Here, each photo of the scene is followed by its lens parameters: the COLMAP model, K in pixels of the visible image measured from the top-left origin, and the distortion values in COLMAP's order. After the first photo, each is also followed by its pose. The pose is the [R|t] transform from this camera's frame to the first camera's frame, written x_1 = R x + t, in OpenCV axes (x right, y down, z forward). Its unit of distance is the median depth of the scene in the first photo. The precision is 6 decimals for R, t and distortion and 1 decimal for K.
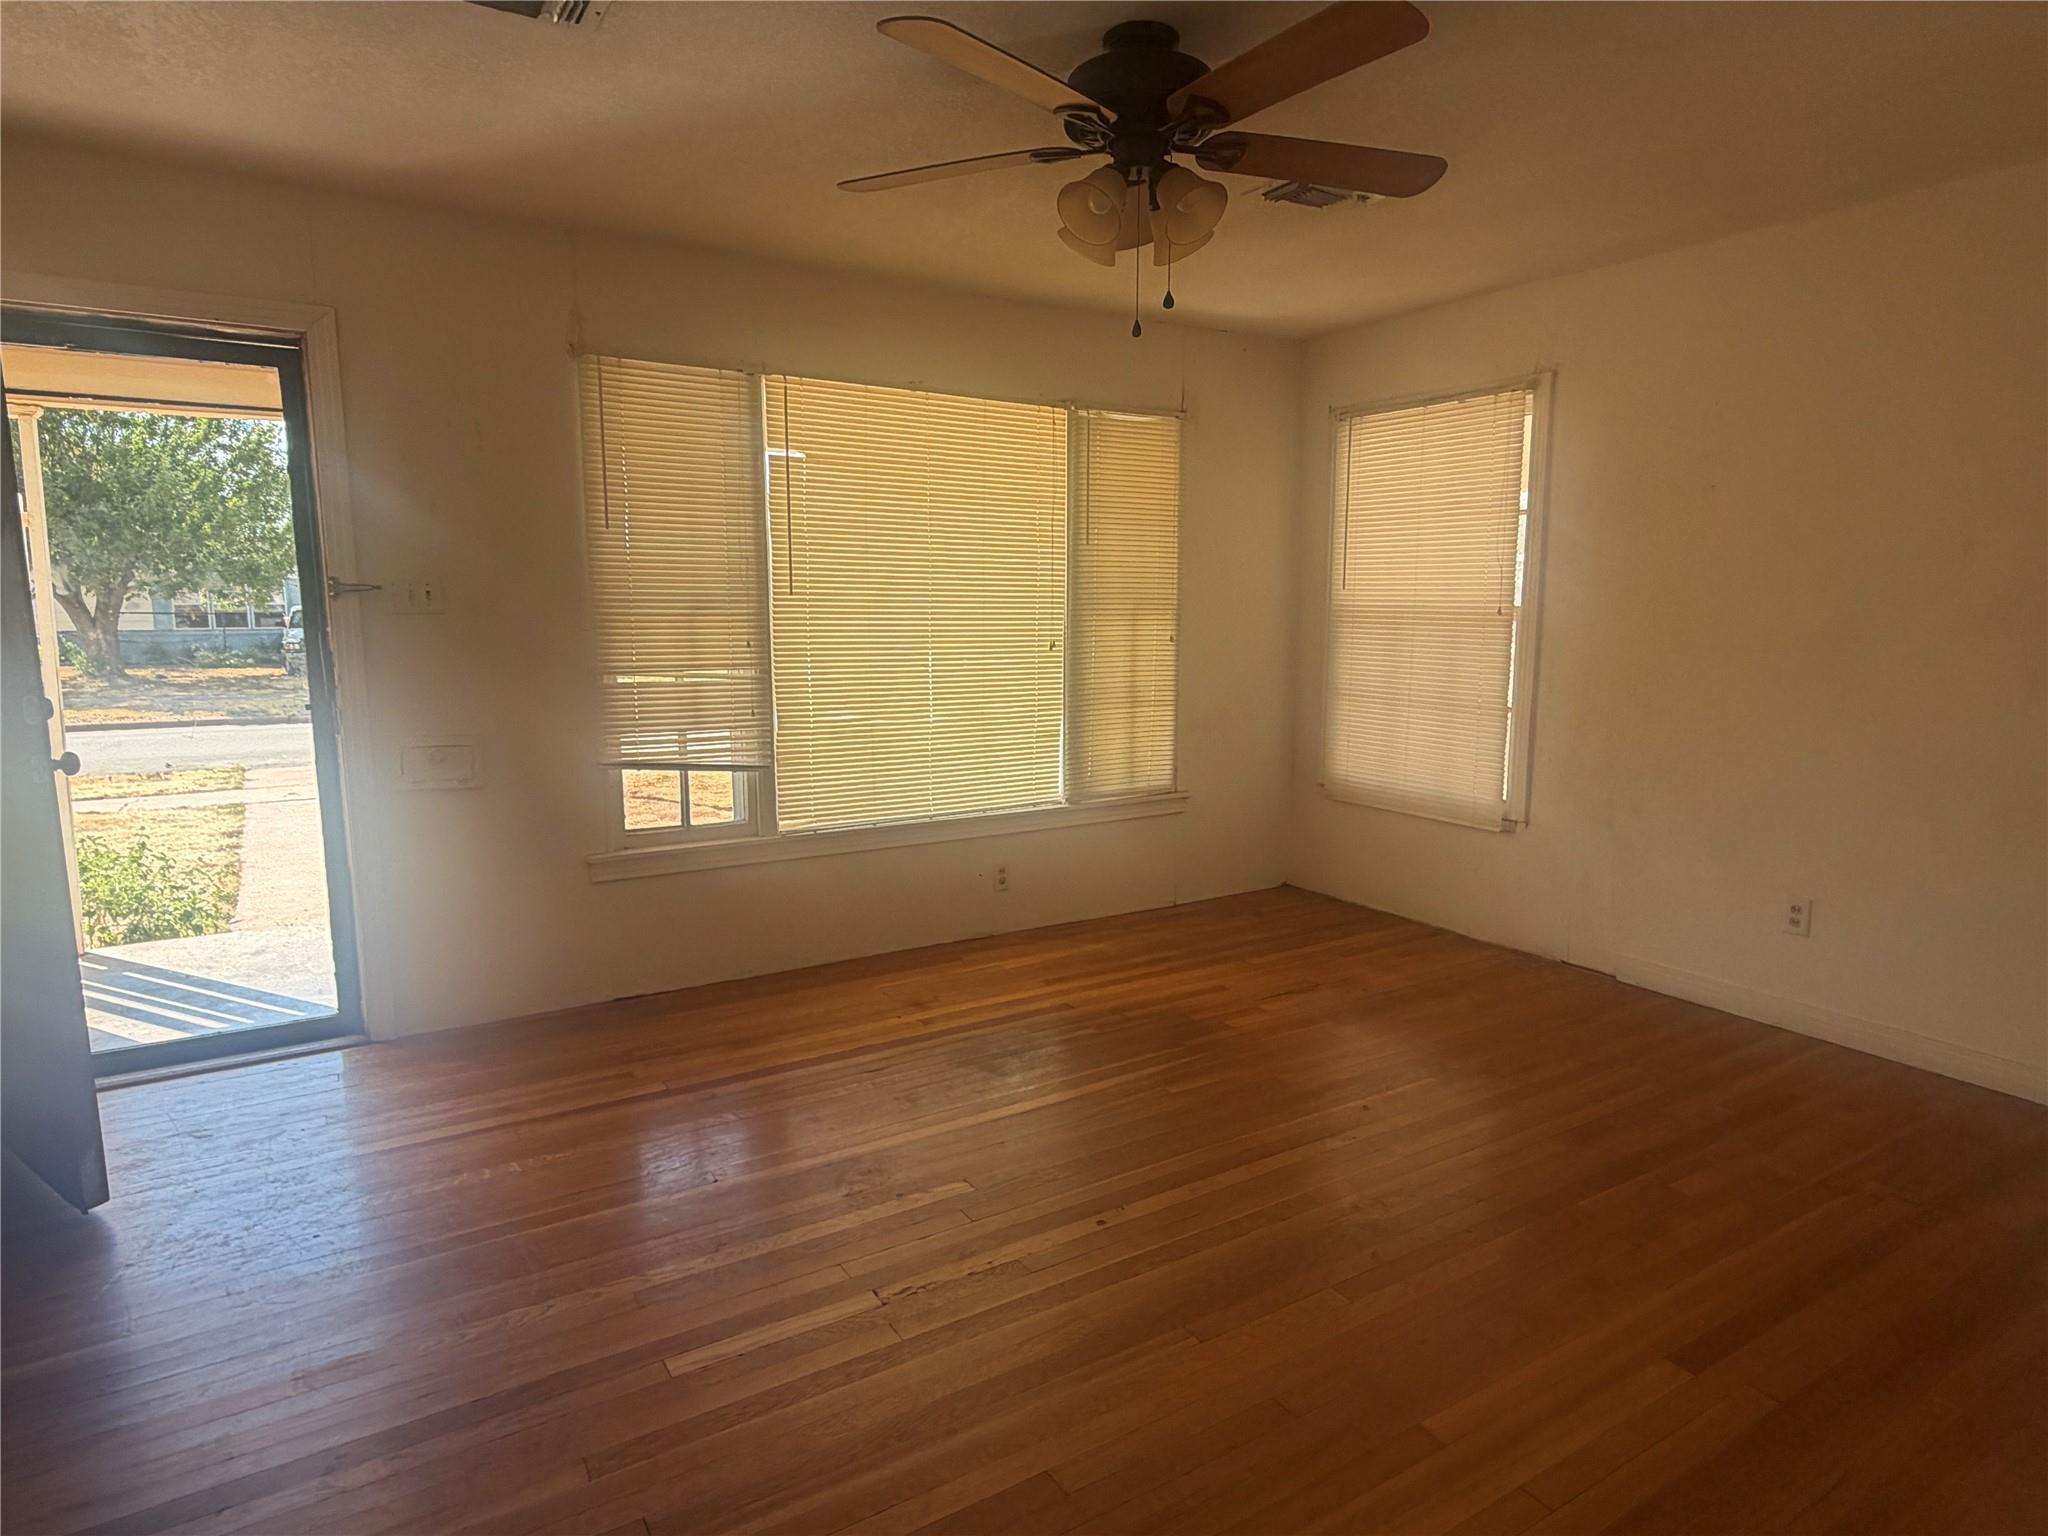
lens RADIAL K [[1179.6, 0, 1024.5], [0, 1179.6, 773.1], [0, 0, 1]] dist [0.001364, 0.000283]
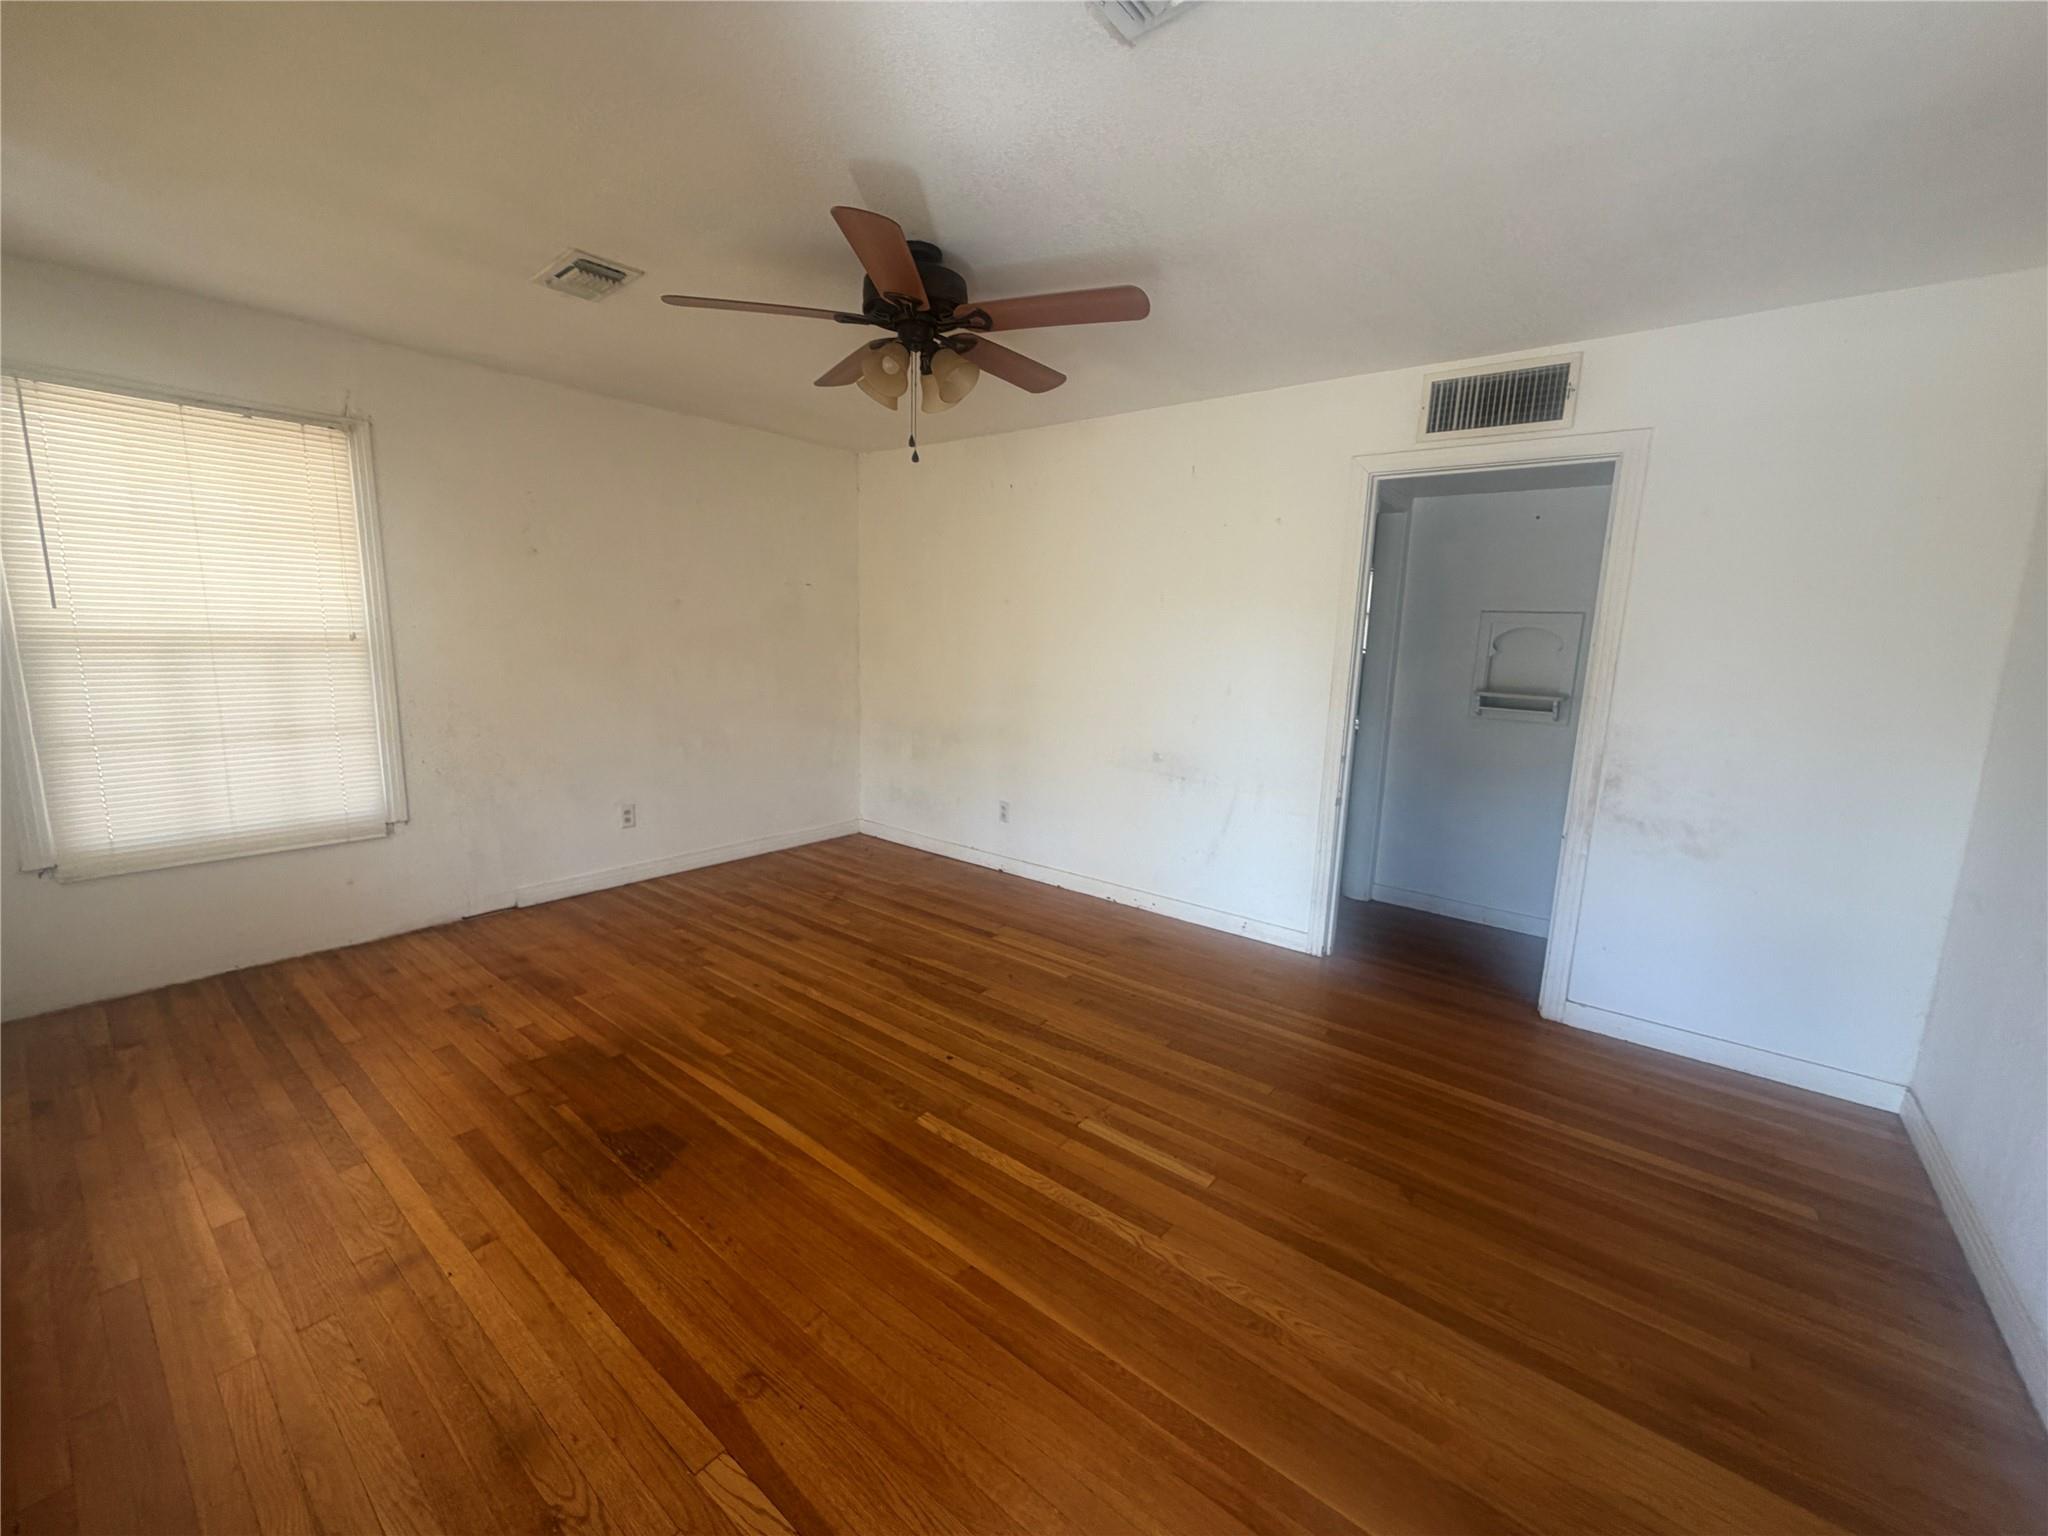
lens RADIAL K [[815.7, 0, 1023.0], [0, 815.7, 764.2], [0, 0, 1]] dist [0.003958, 0.000279]
pose [[-0.329809, -0.167078, 0.929145, -0.510539], [0.111103, 0.970505, 0.213952, -0.116728], [-0.937487, 0.173794, -0.301519, 0.675868]]
